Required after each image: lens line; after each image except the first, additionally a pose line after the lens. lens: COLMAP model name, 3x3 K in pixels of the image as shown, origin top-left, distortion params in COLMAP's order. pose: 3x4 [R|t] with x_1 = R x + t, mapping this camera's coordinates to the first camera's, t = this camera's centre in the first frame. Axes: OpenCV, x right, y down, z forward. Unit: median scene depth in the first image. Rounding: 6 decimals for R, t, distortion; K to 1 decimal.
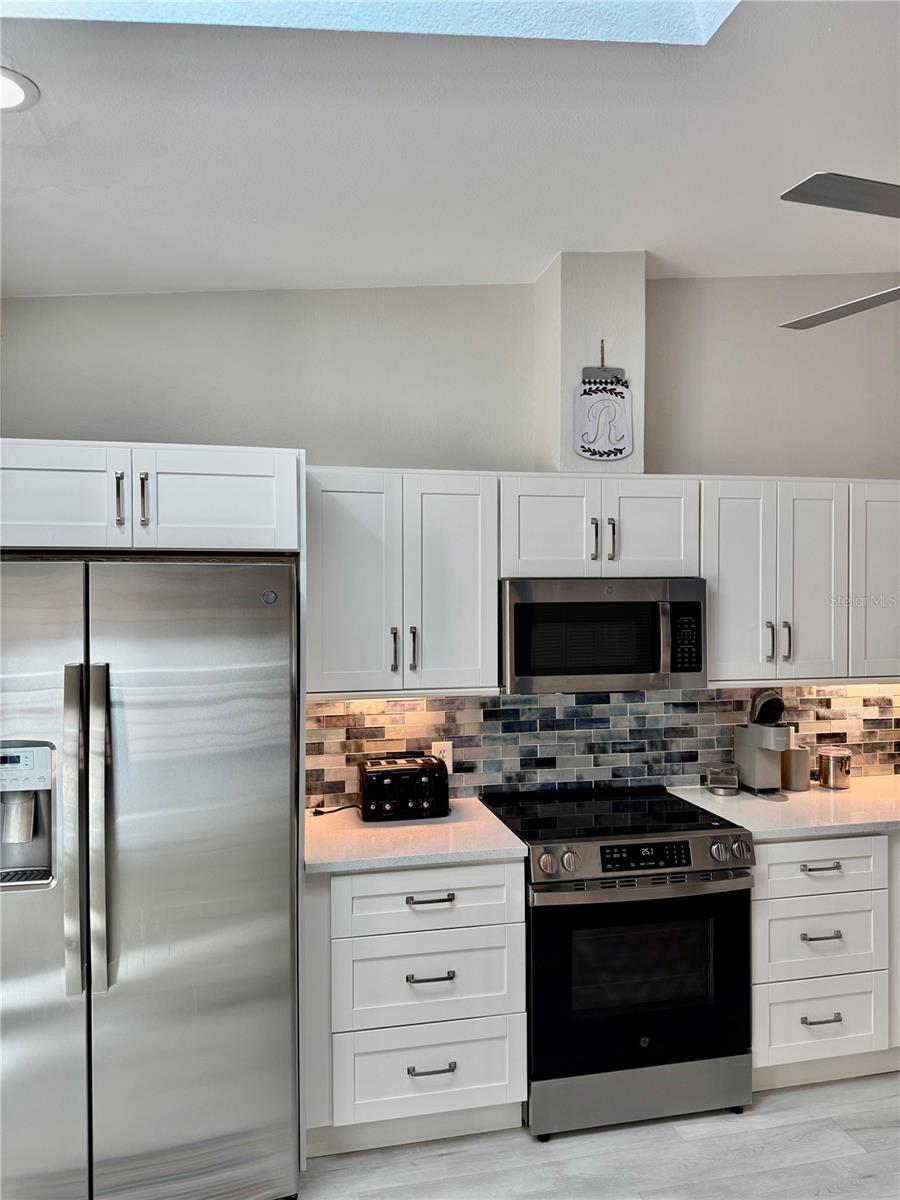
lens RADIAL K [[838.8, 0, 450.0], [0, 838.8, 600.0], [0, 0, 1]] dist [0.184250, -0.381962]
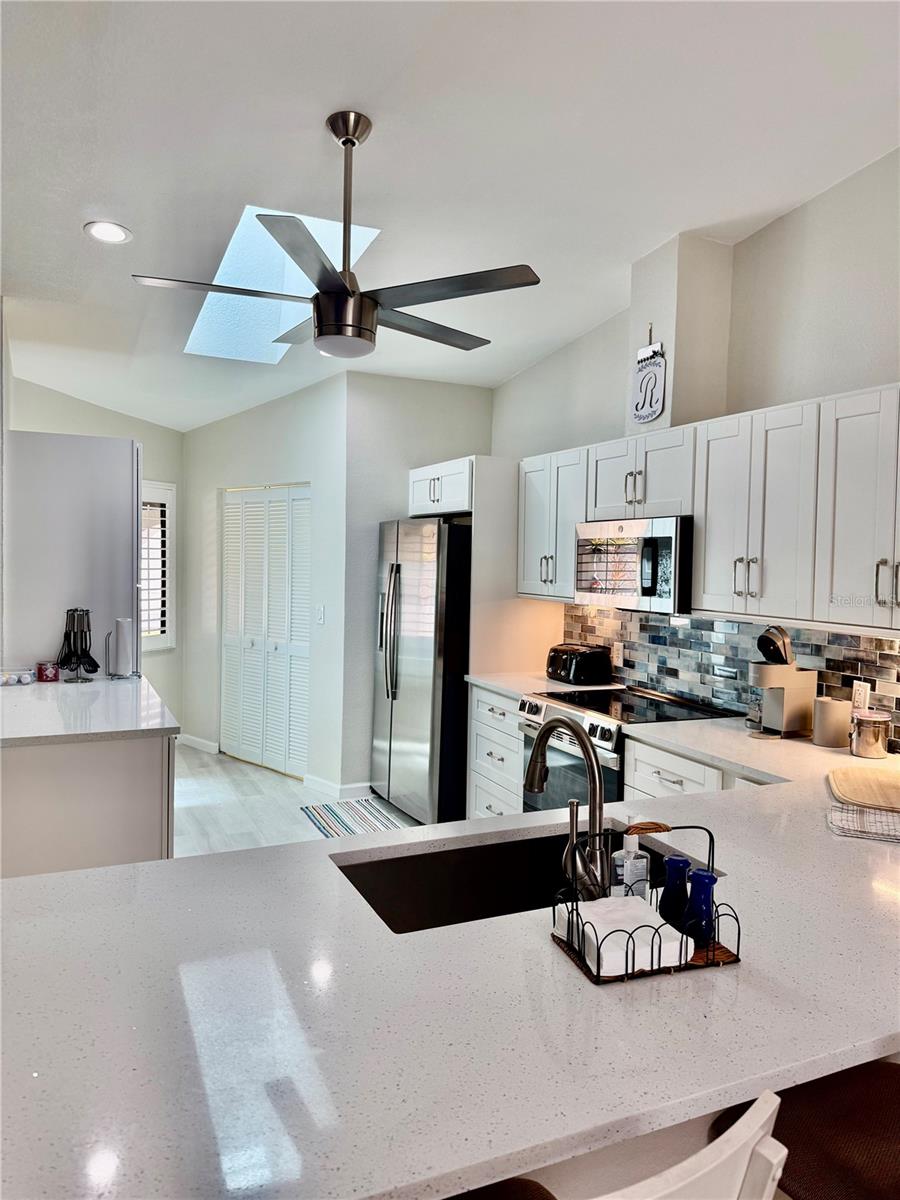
lens RADIAL K [[838.8, 0, 450.0], [0, 838.8, 600.0], [0, 0, 1]] dist [0.184250, -0.381962]
pose [[0.207626, 0.061266, -0.976288, 1.227747], [-0.023952, 0.998056, 0.057539, 0.025299], [0.977915, 0.011438, 0.208690, 0.428333]]
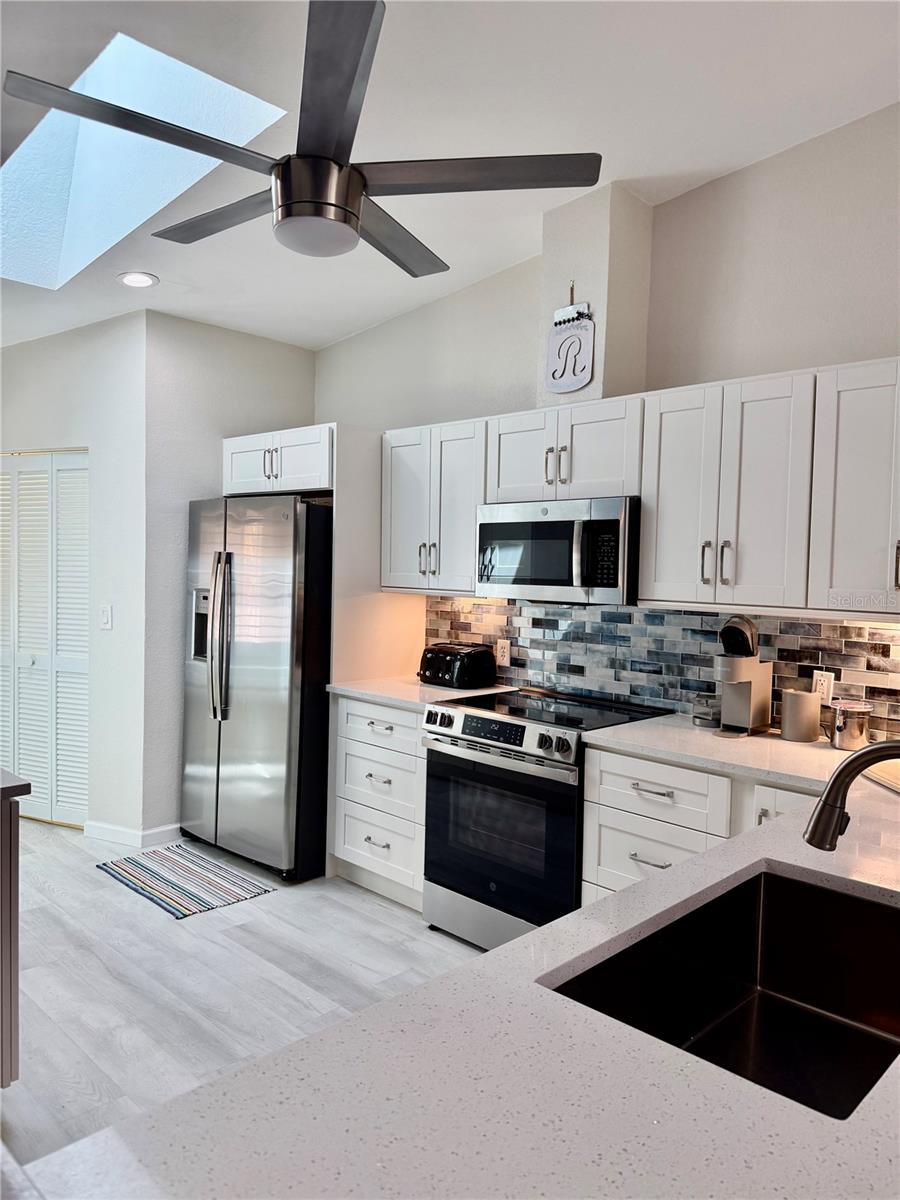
lens RADIAL K [[834.6, 0, 452.2], [0, 834.6, 606.8], [0, 0, 1]] dist [0.183571, -0.375519]
pose [[0.548556, 0.061729, -0.833832, 0.942406], [-0.028942, 0.998075, 0.054848, 0.051772], [0.835612, -0.005955, 0.549287, 0.248334]]
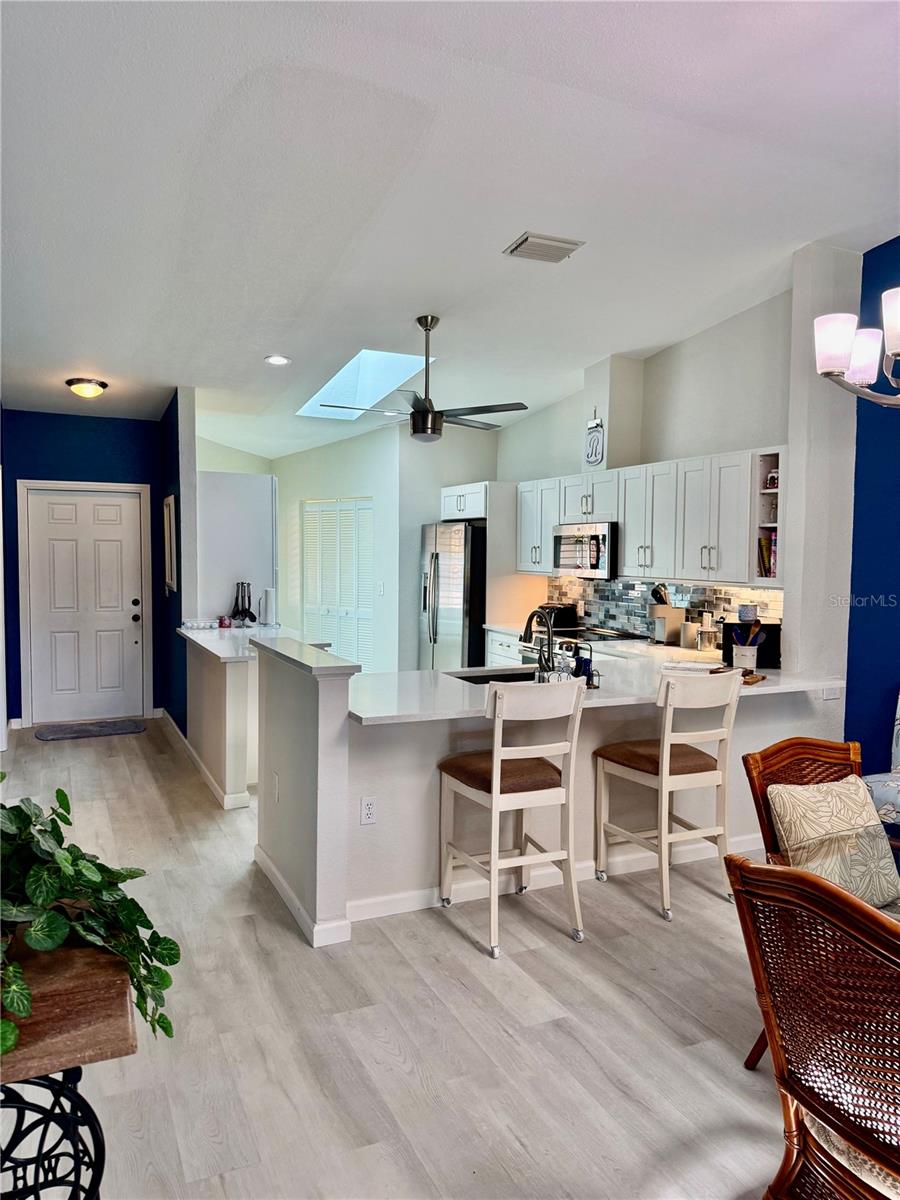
lens RADIAL K [[838.8, 0, 450.0], [0, 838.8, 600.0], [0, 0, 1]] dist [0.184250, -0.381962]
pose [[0.213338, 0.068224, -0.974593, 1.946354], [-0.012884, 0.997668, 0.067019, 0.024646], [0.976894, -0.001742, 0.213719, 0.204281]]
